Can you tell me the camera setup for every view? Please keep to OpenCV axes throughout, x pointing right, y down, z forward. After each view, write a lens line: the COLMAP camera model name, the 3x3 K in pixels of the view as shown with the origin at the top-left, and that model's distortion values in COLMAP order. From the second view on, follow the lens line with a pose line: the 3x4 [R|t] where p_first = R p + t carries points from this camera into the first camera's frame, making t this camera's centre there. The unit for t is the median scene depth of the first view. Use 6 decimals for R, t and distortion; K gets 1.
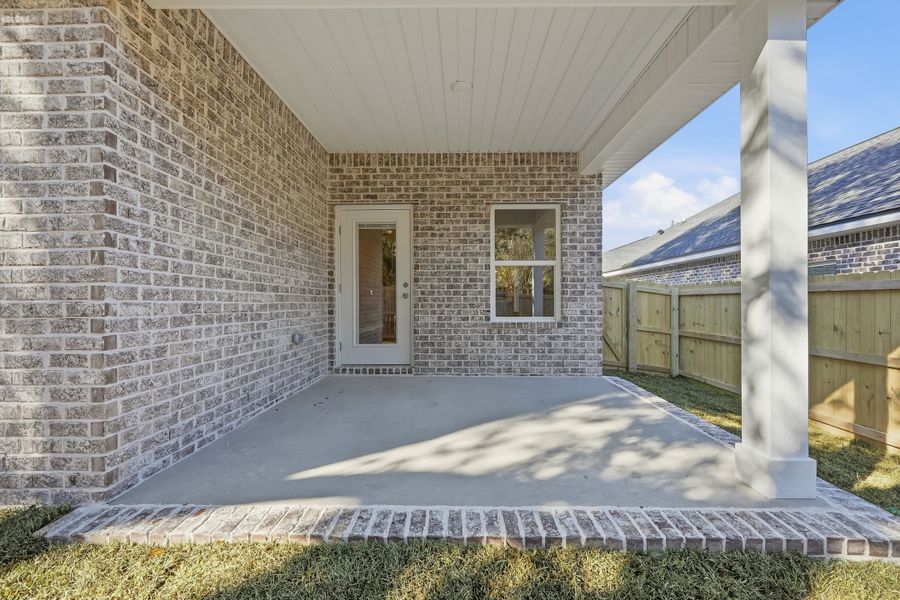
lens RADIAL K [[380.7, 0, 454.7], [0, 380.7, 303.5], [0, 0, 1]] dist [-0.004214, 0.003453]
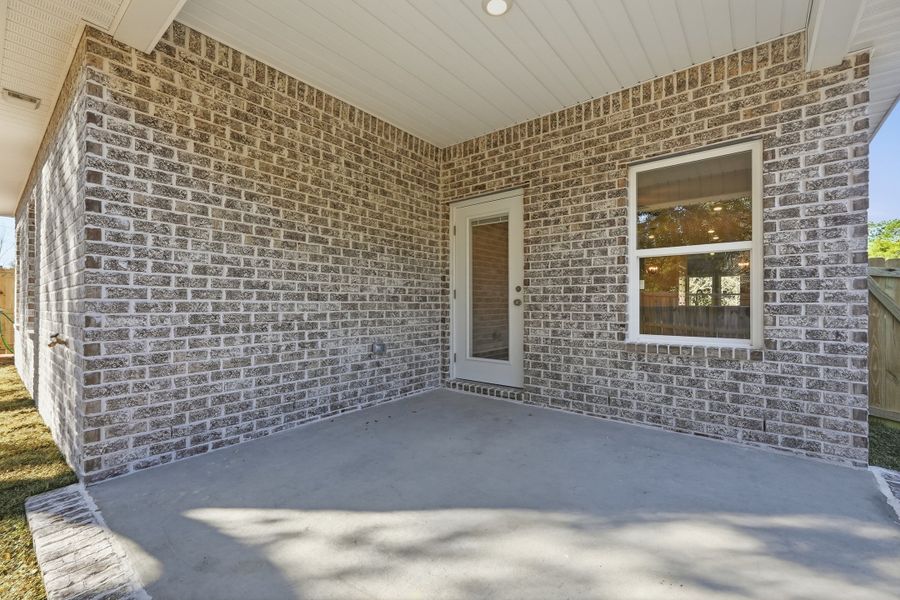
lens RADIAL K [[380.7, 0, 455.1], [0, 380.7, 303.1], [0, 0, 1]] dist [-0.004214, 0.003453]
pose [[0.791874, 0.002010, -0.610682, 0.378637], [-0.004752, 0.999985, -0.002871, -0.023232], [0.610666, 0.005175, 0.791871, 0.410141]]
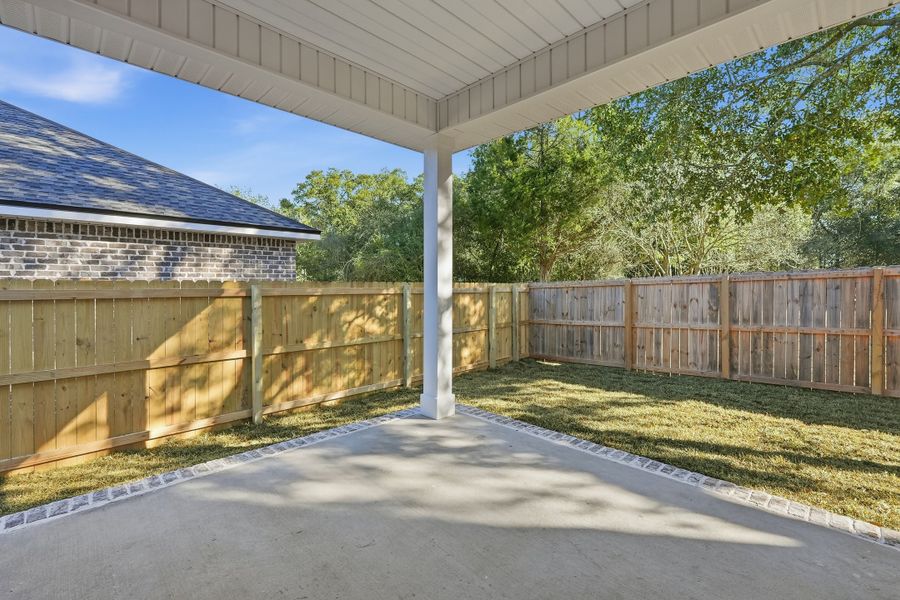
lens RADIAL K [[380.7, 0, 472.6], [0, 380.7, 284.3], [0, 0, 1]] dist [-0.004214, 0.003453]
pose [[-0.730707, 0.002041, 0.682688, -0.304018], [0.004173, 0.999990, 0.001478, -0.079496], [-0.682678, 0.003929, -0.730709, 1.304929]]
